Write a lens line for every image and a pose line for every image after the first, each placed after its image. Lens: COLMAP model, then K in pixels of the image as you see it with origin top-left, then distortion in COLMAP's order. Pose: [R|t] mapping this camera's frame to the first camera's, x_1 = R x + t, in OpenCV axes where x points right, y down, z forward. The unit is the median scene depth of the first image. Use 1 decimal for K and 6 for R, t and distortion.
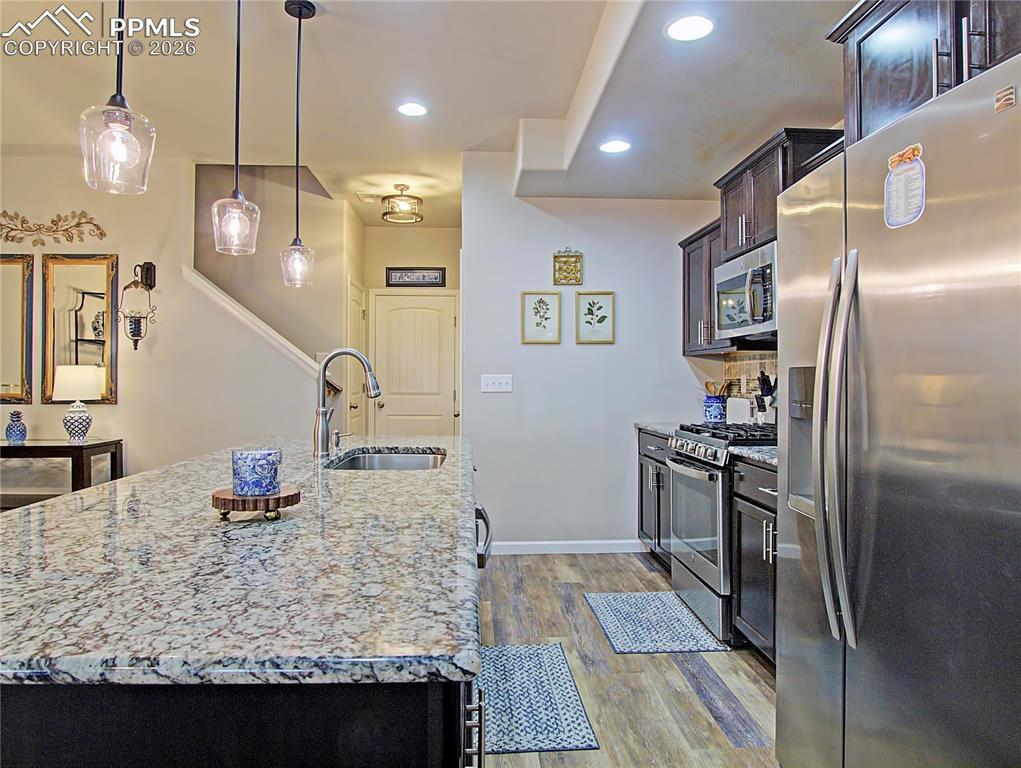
lens RADIAL K [[655.6, 0, 510.1], [0, 655.6, 382.8], [0, 0, 1]] dist [-0.029726, -0.000740]
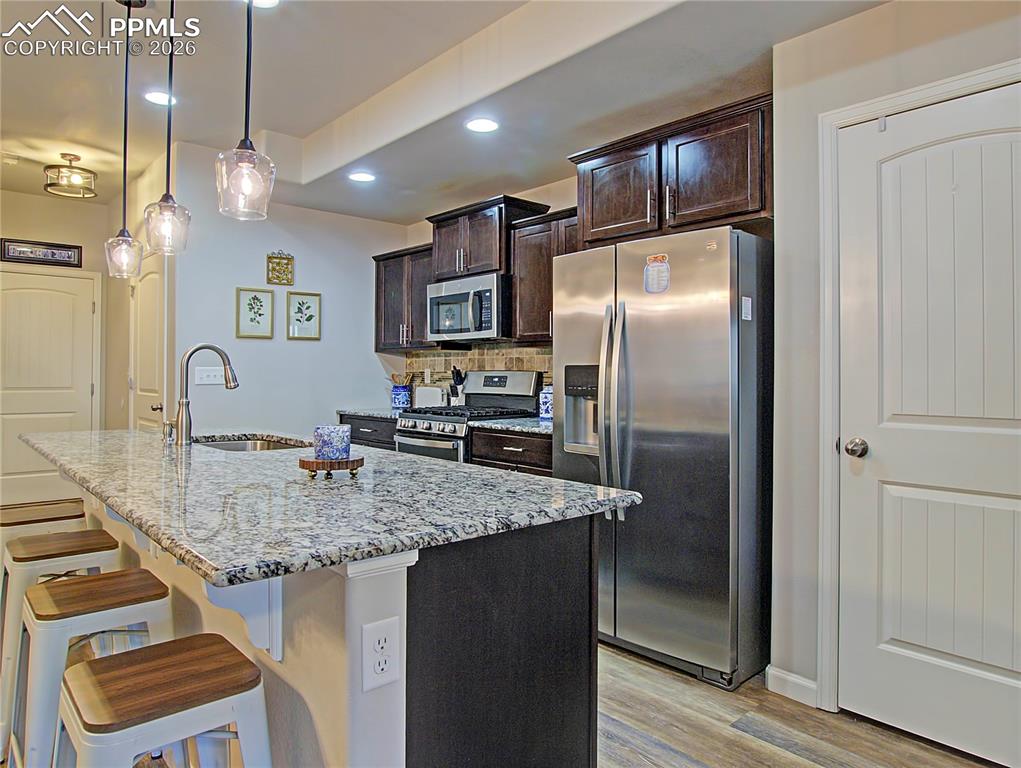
lens RADIAL K [[655.6, 0, 511.0], [0, 655.6, 380.3], [0, 0, 1]] dist [-0.029726, -0.000740]
pose [[0.783026, -0.006430, 0.621956, -0.284829], [0.001527, 0.999963, 0.008416, -0.000038], [-0.621988, -0.005640, 0.783007, -0.080527]]
